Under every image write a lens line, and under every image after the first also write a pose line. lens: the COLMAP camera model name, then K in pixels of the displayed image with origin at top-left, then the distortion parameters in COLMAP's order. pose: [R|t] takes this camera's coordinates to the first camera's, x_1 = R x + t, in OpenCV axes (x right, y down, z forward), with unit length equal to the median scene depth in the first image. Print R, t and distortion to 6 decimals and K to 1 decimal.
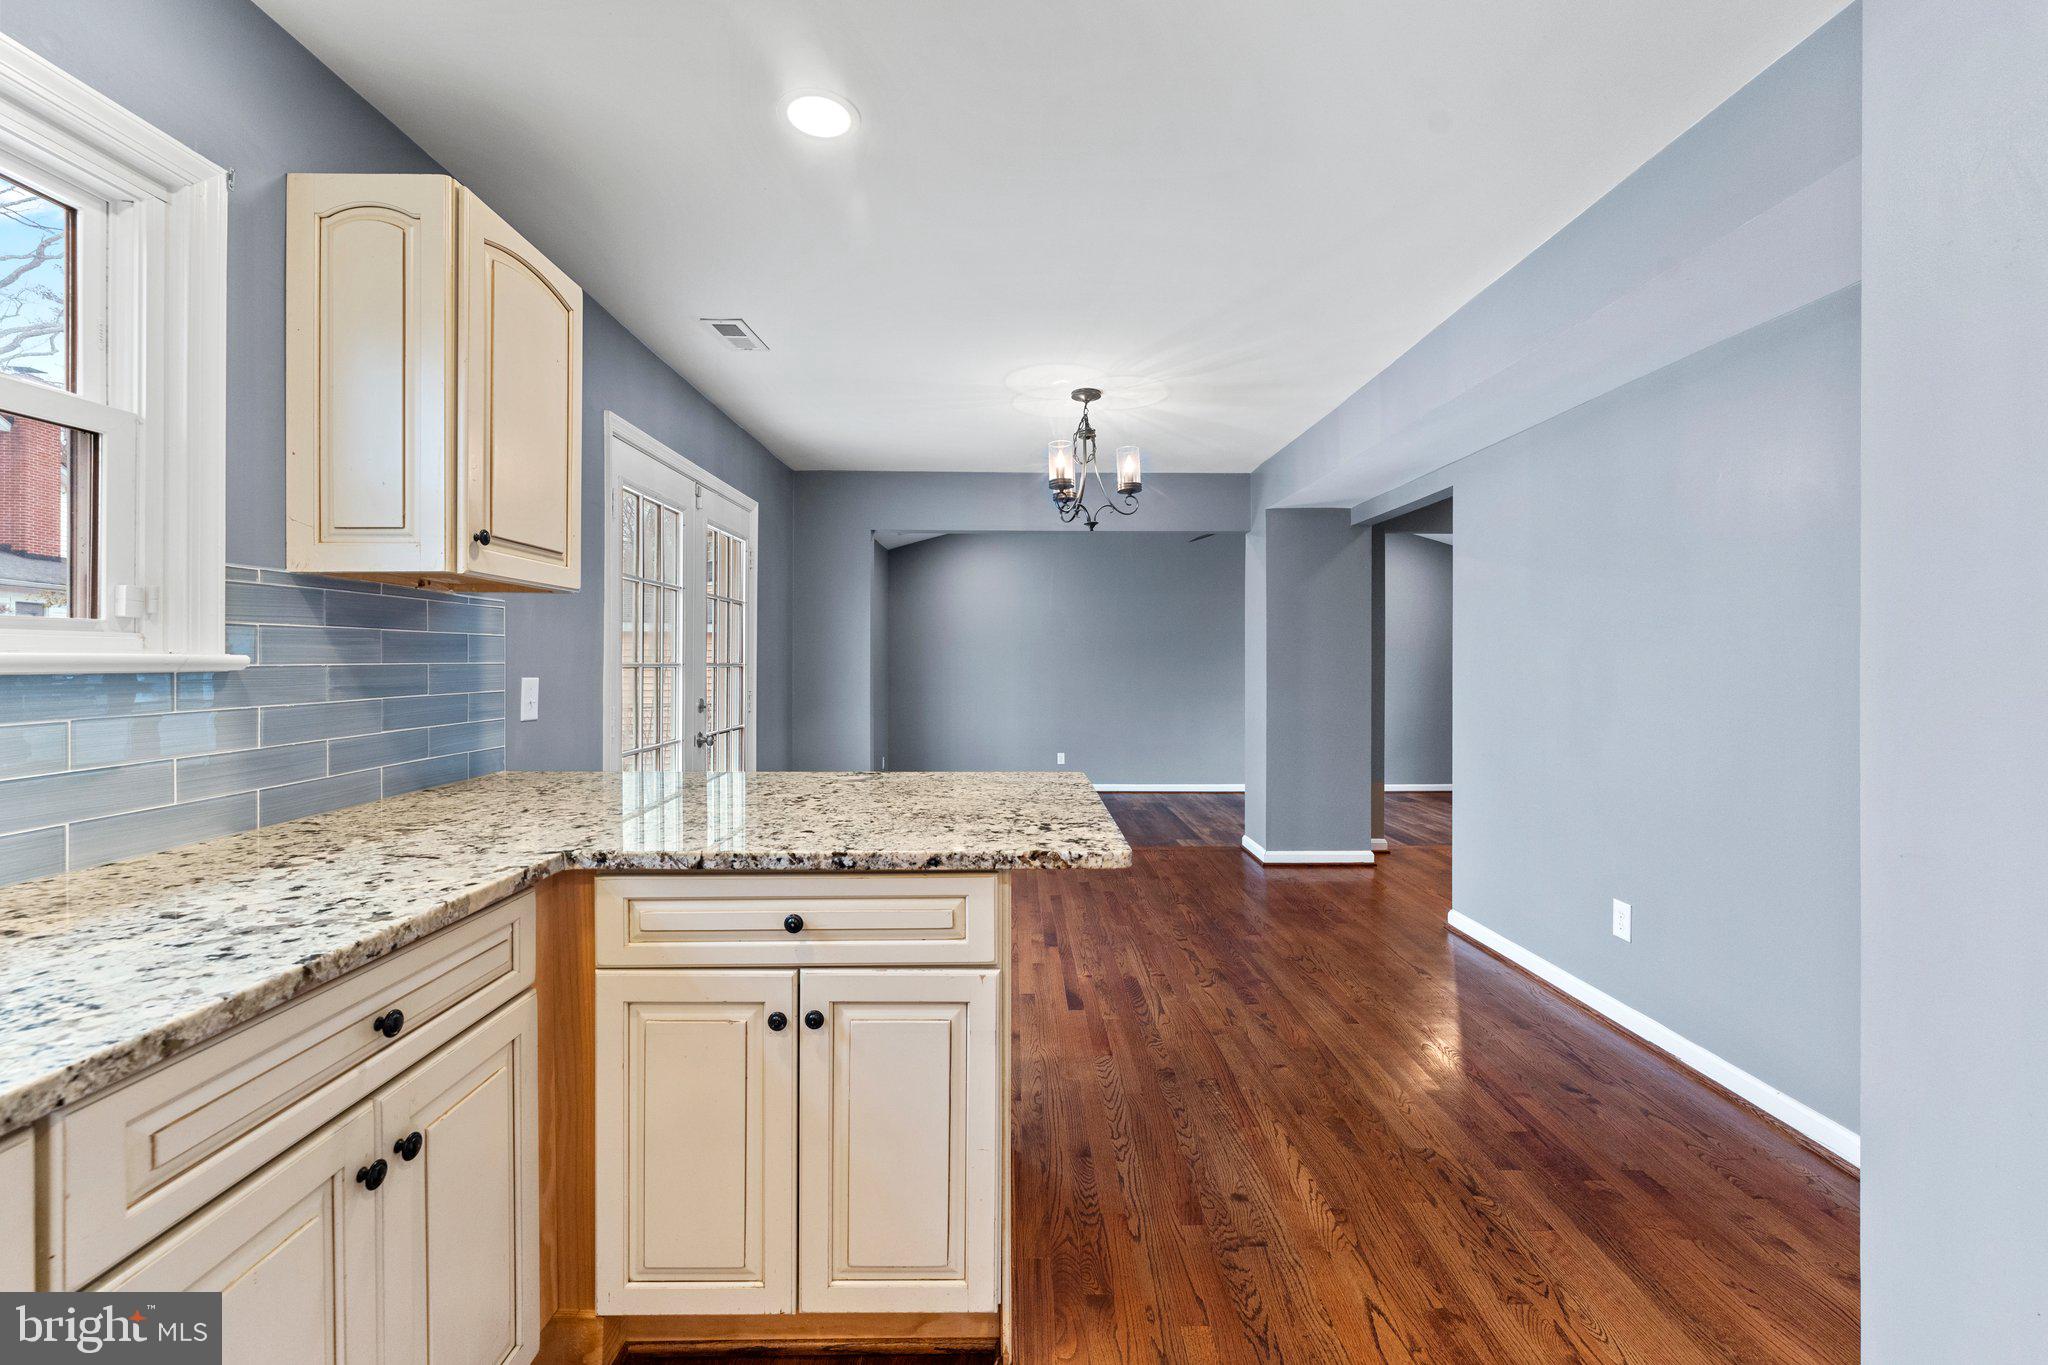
lens RADIAL K [[831.7, 0, 1023.2], [0, 831.7, 659.6], [0, 0, 1]] dist [-0.000431, -0.000047]
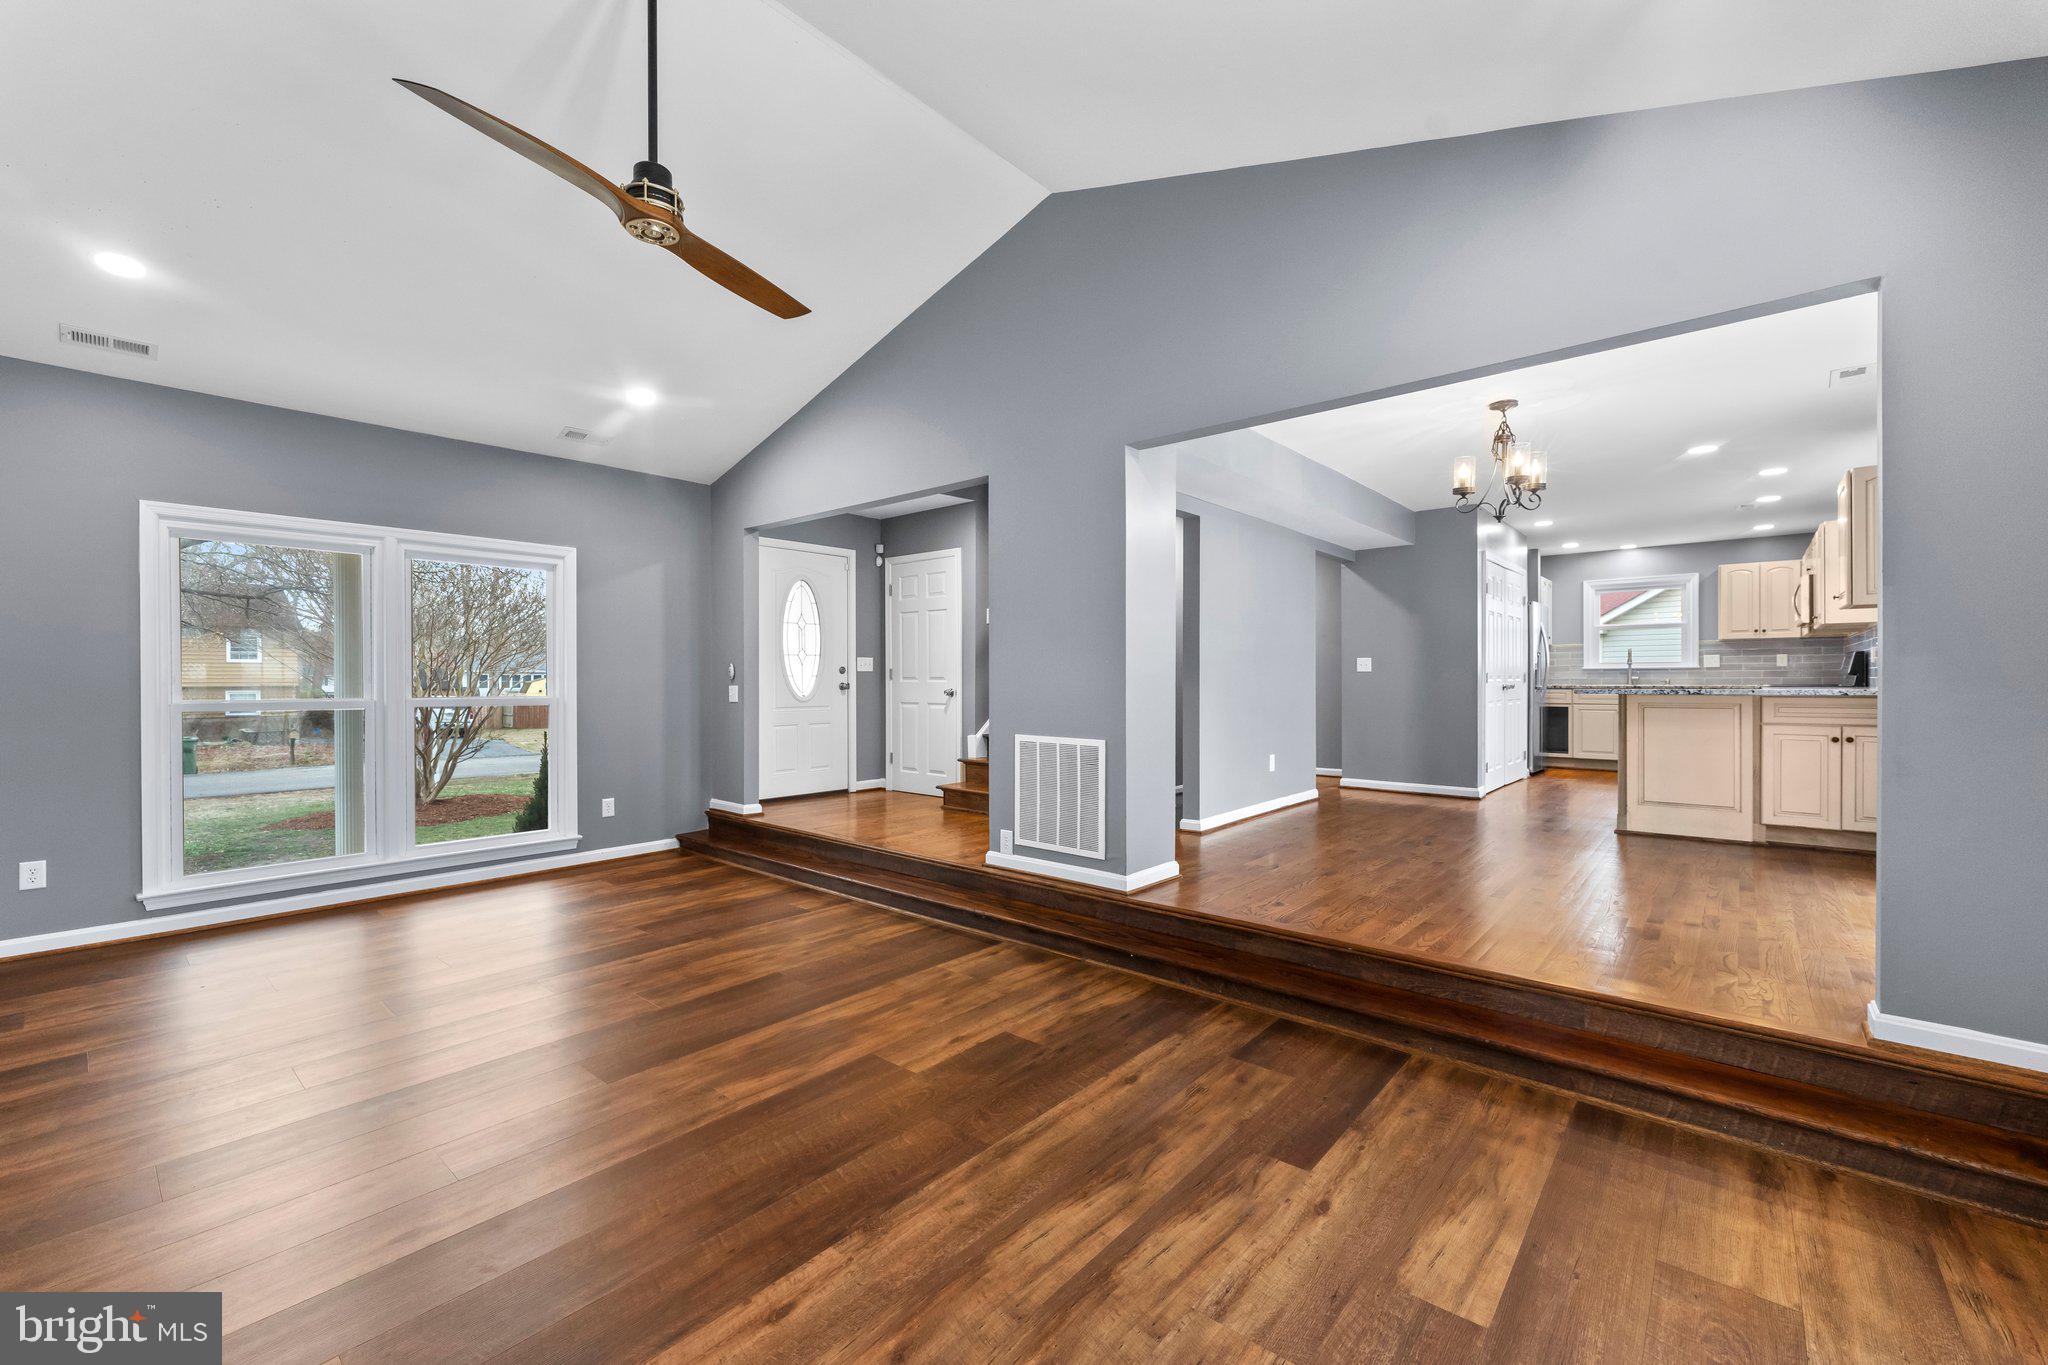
lens RADIAL K [[836.7, 0, 1024.0], [0, 836.7, 682.5], [0, 0, 1]] dist [-0.001685, -0.000227]
pose [[-0.751046, -0.001940, 0.660247, -0.195998], [0.000348, 0.999994, 0.003334, 0.067741], [-0.660250, 0.002734, -0.751041, 2.342242]]
